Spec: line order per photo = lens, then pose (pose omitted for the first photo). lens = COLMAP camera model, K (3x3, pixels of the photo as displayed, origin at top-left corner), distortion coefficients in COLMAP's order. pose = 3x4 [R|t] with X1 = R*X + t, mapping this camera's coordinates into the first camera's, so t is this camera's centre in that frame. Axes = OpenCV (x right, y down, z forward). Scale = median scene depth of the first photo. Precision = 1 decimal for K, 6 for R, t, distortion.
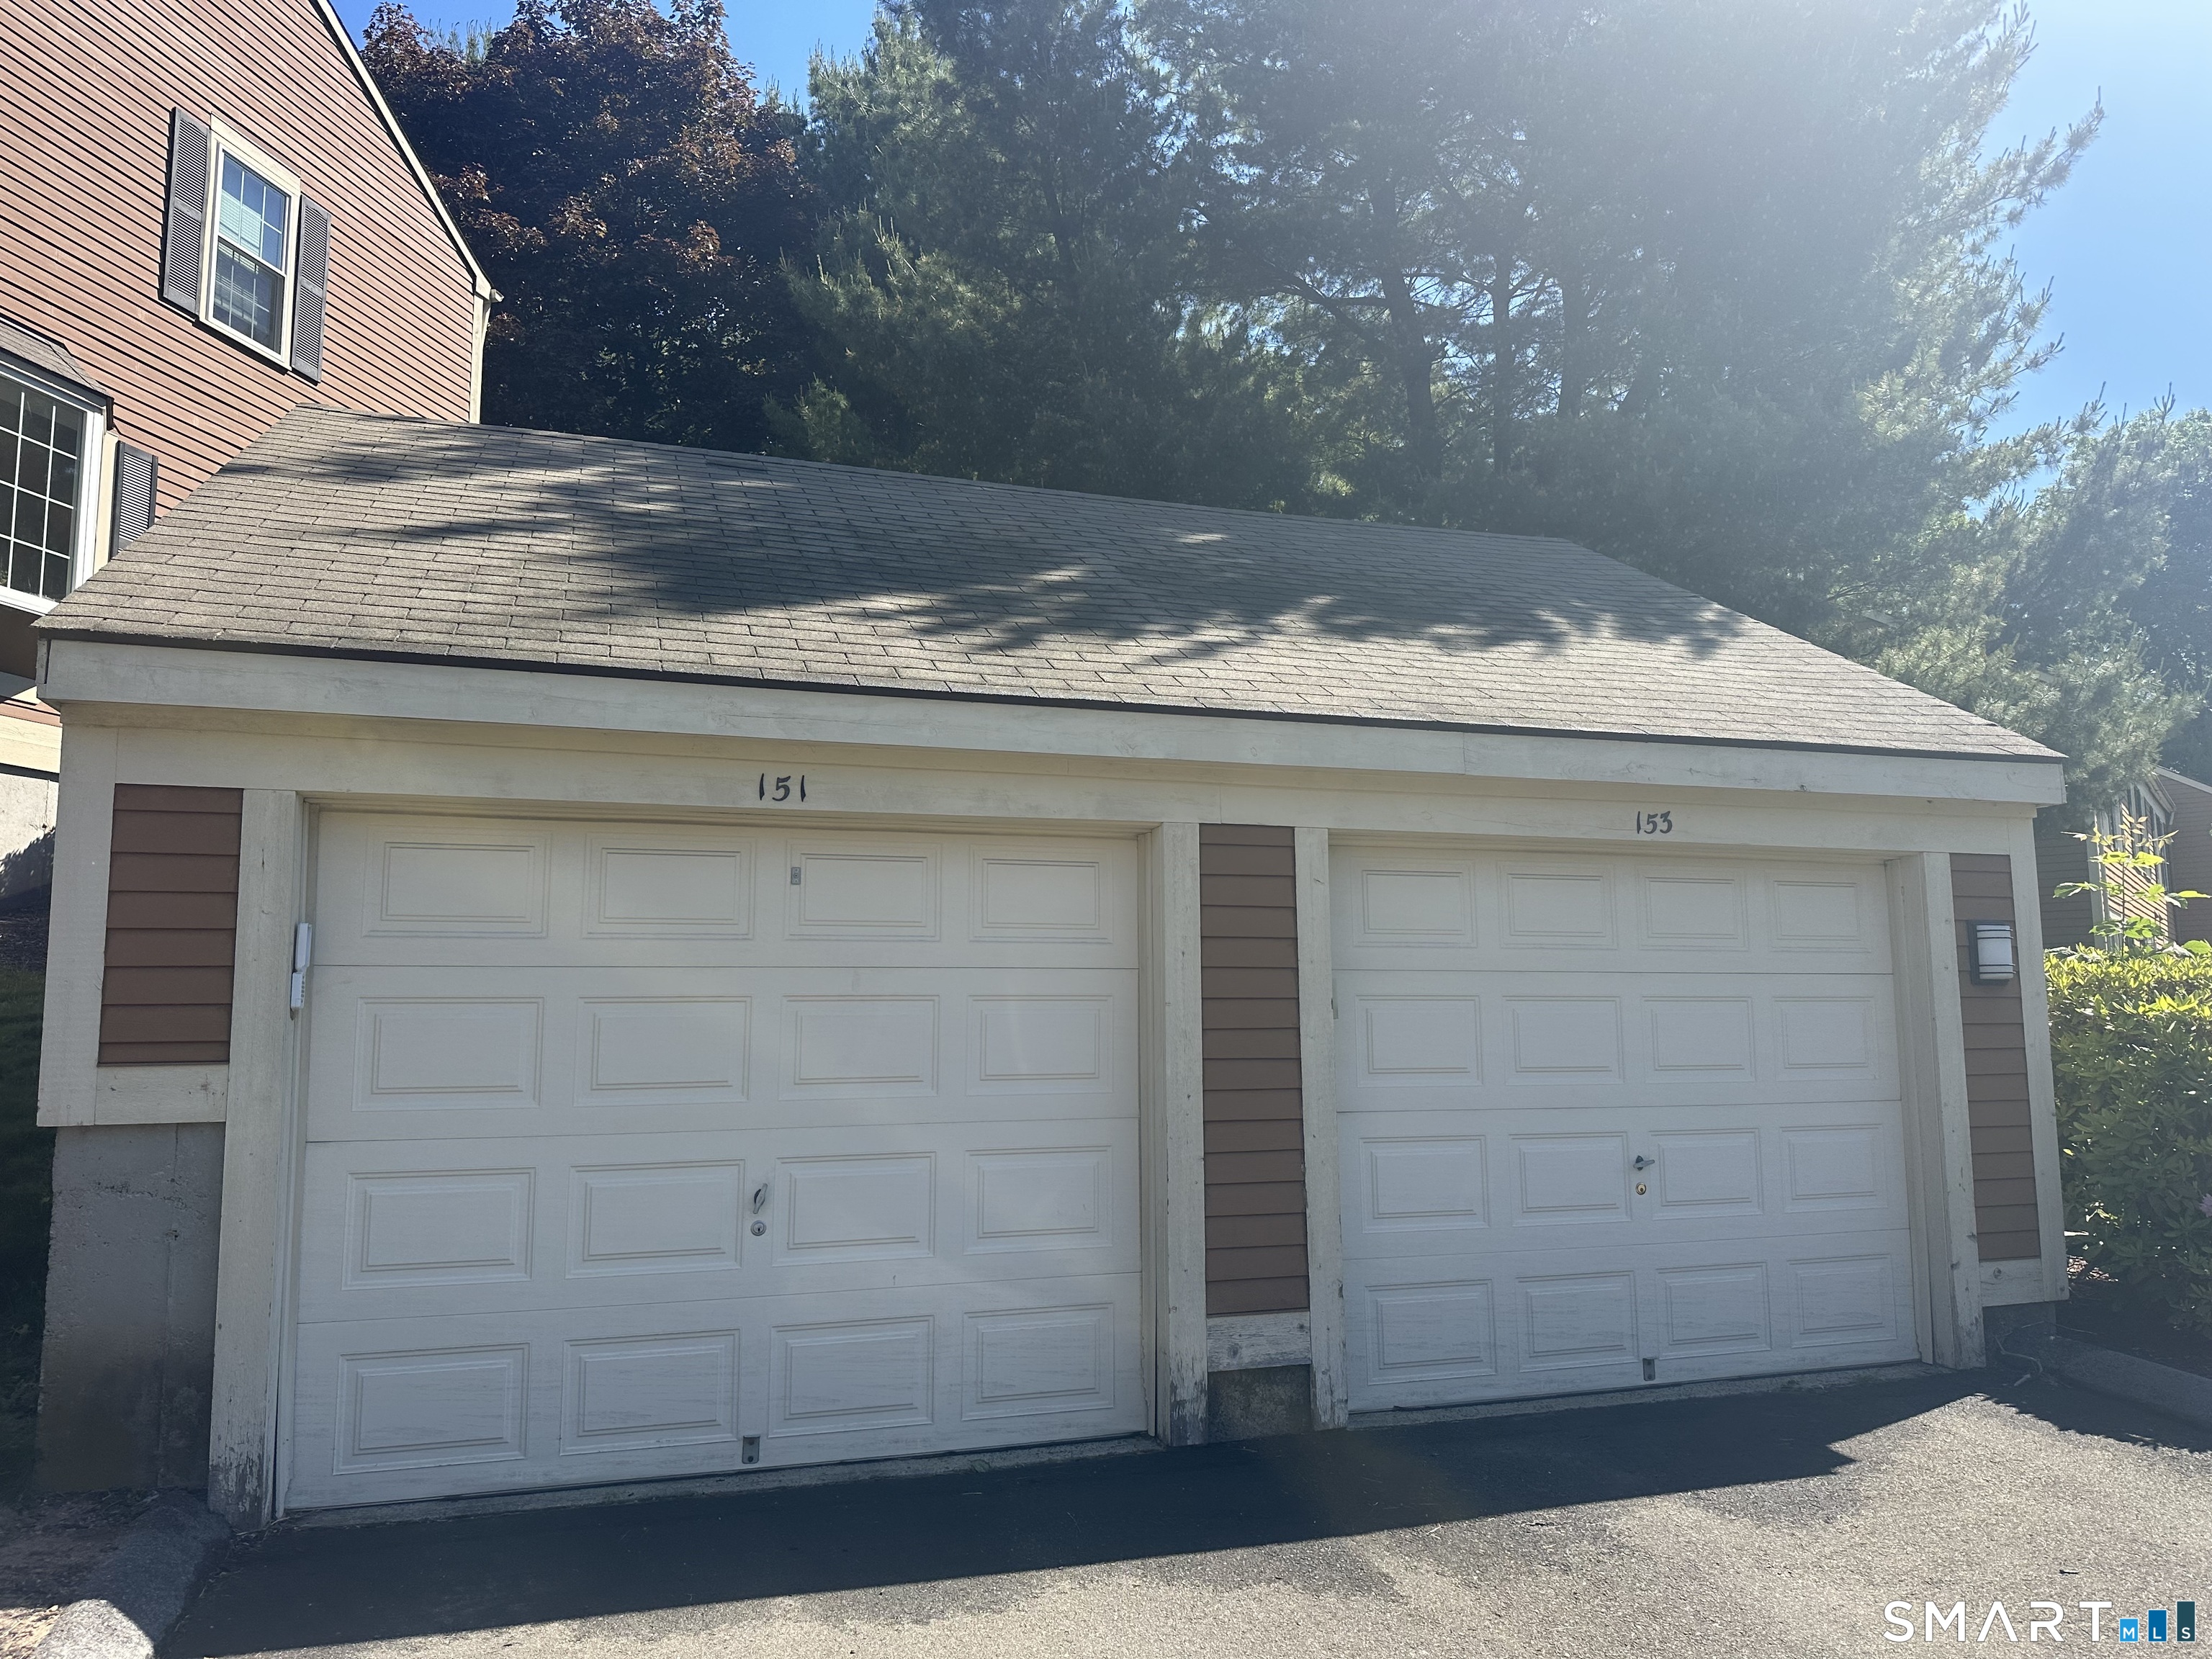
lens RADIAL K [[1575.9, 0, 1106.9], [0, 1575.9, 835.6], [0, 0, 1]] dist [0.000375, 0.000169]
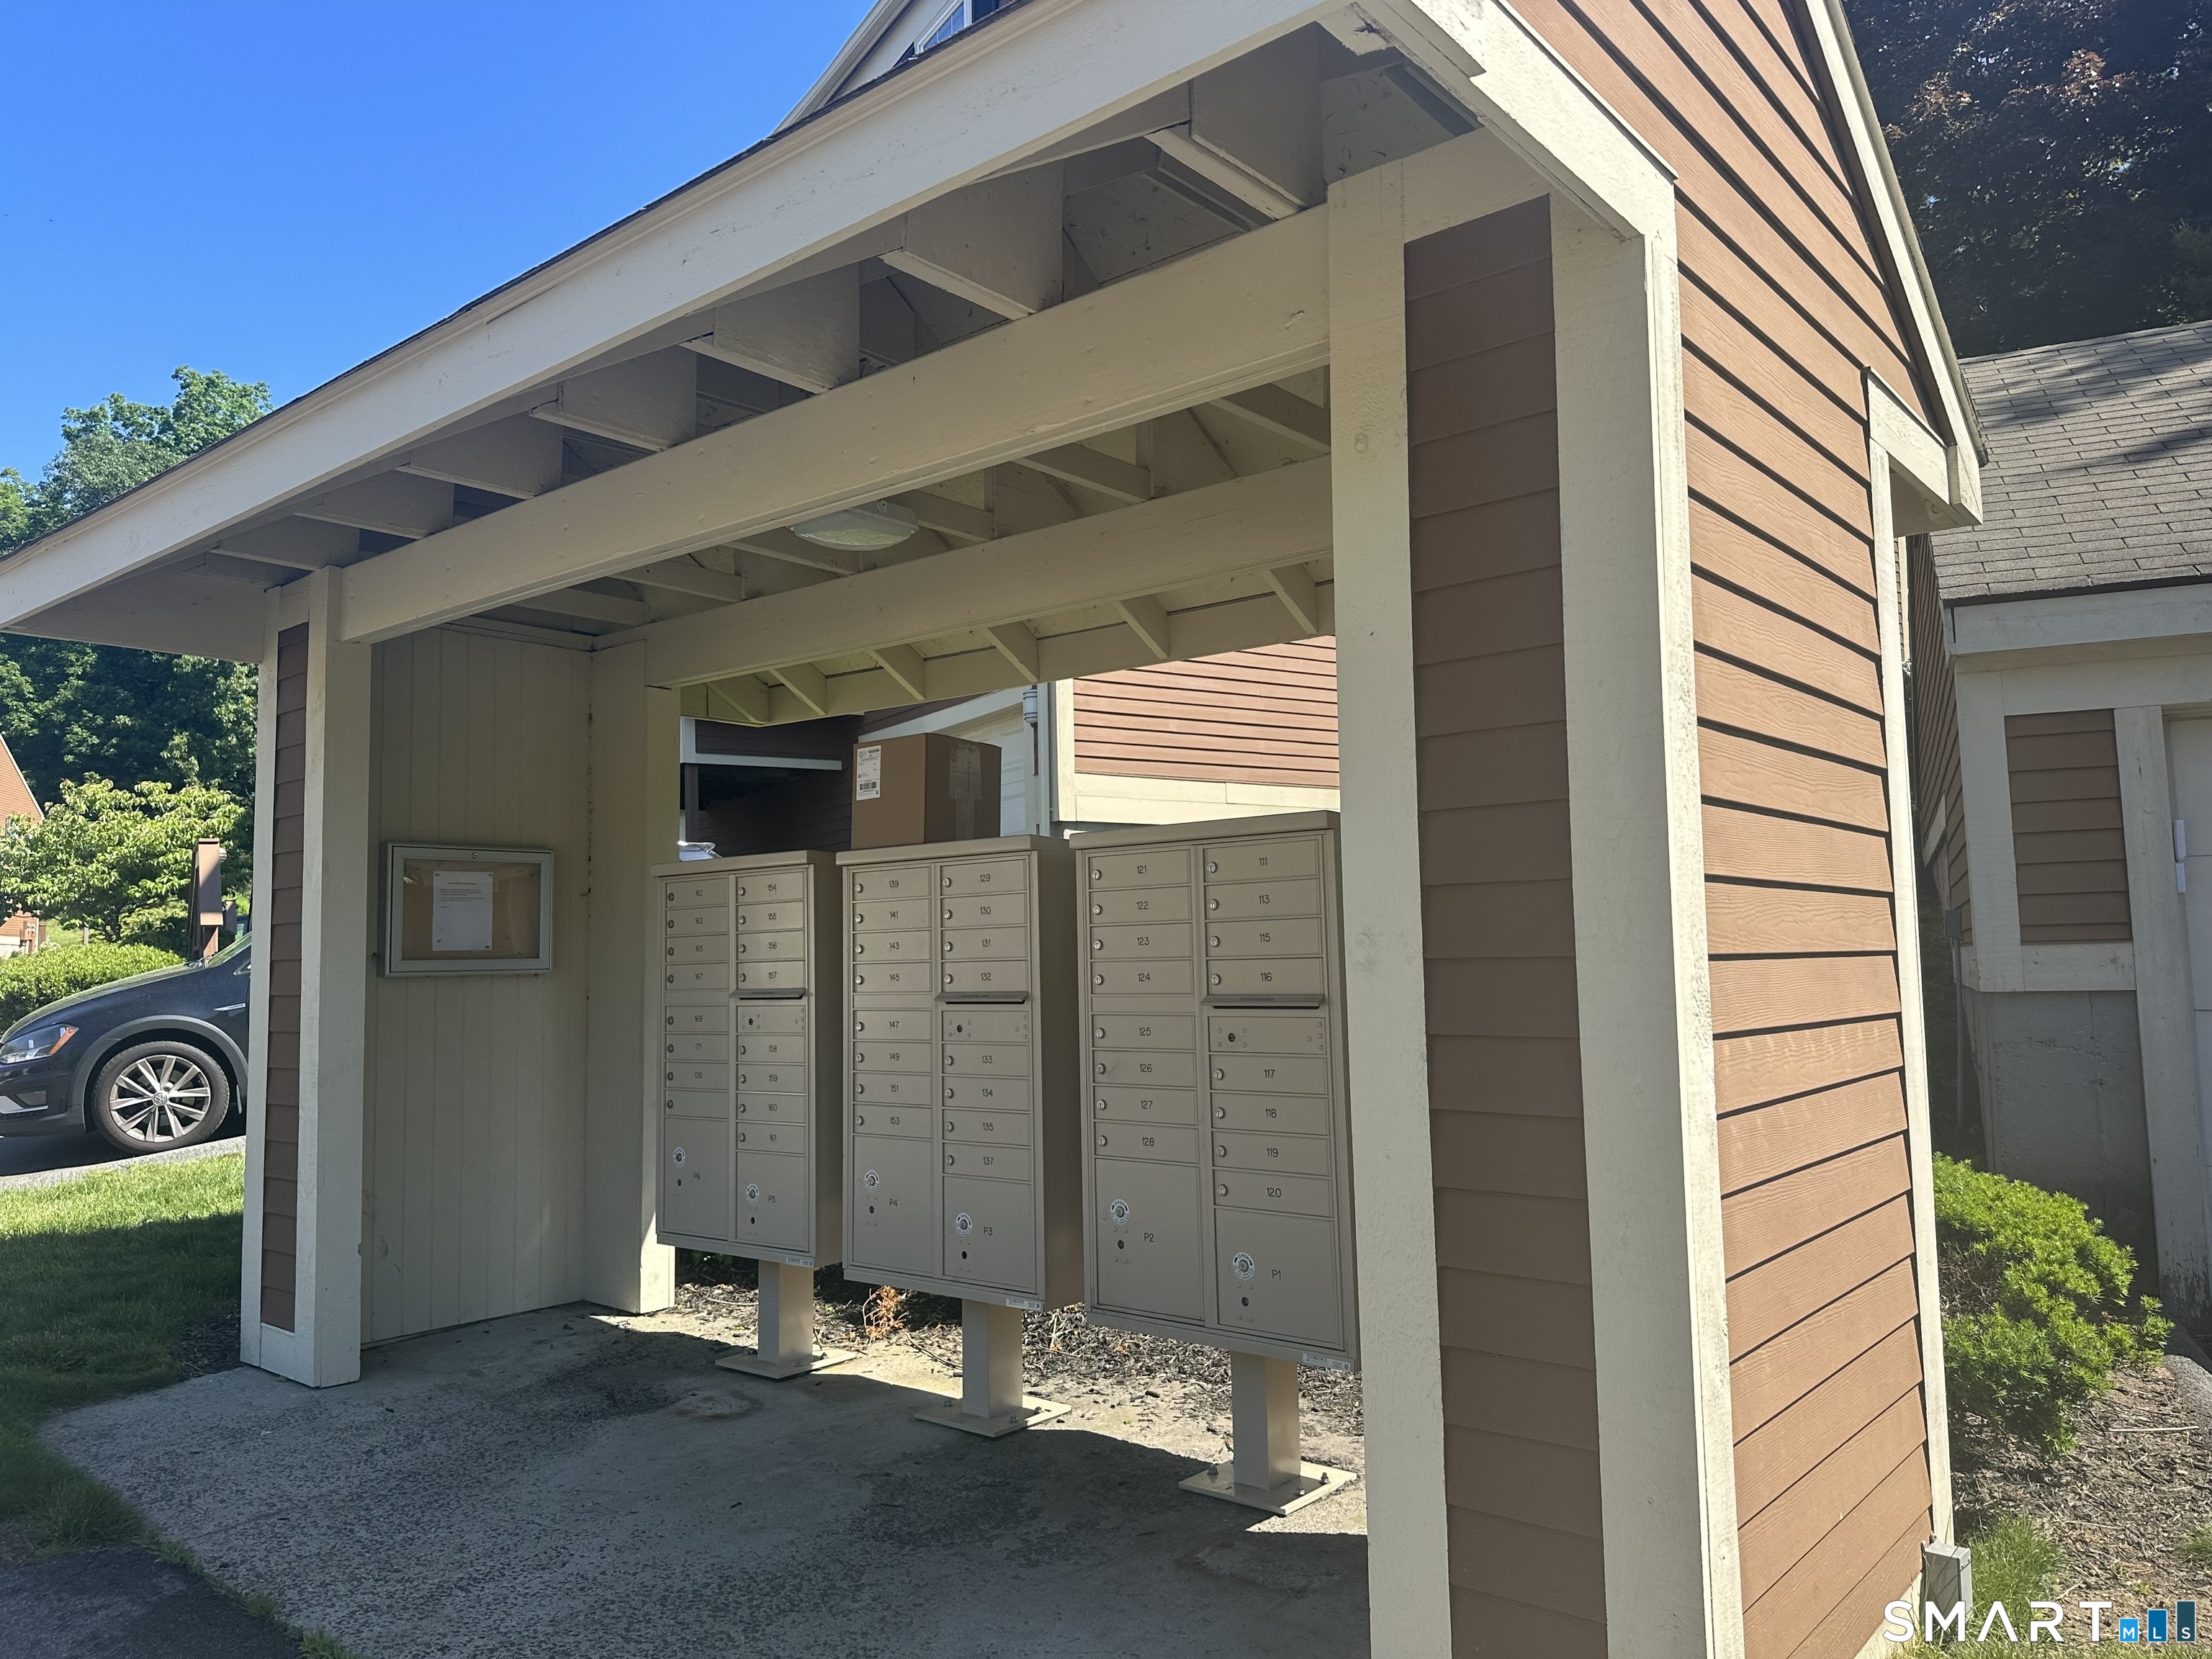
lens RADIAL K [[1575.9, 0, 1106.2], [0, 1575.9, 826.5], [0, 0, 1]] dist [0.000375, 0.000169]
pose [[0.725561, -0.065109, -0.685070, -0.301485], [0.099304, 0.995001, 0.010608, -0.029919], [0.680955, -0.075727, 0.728400, -0.378640]]
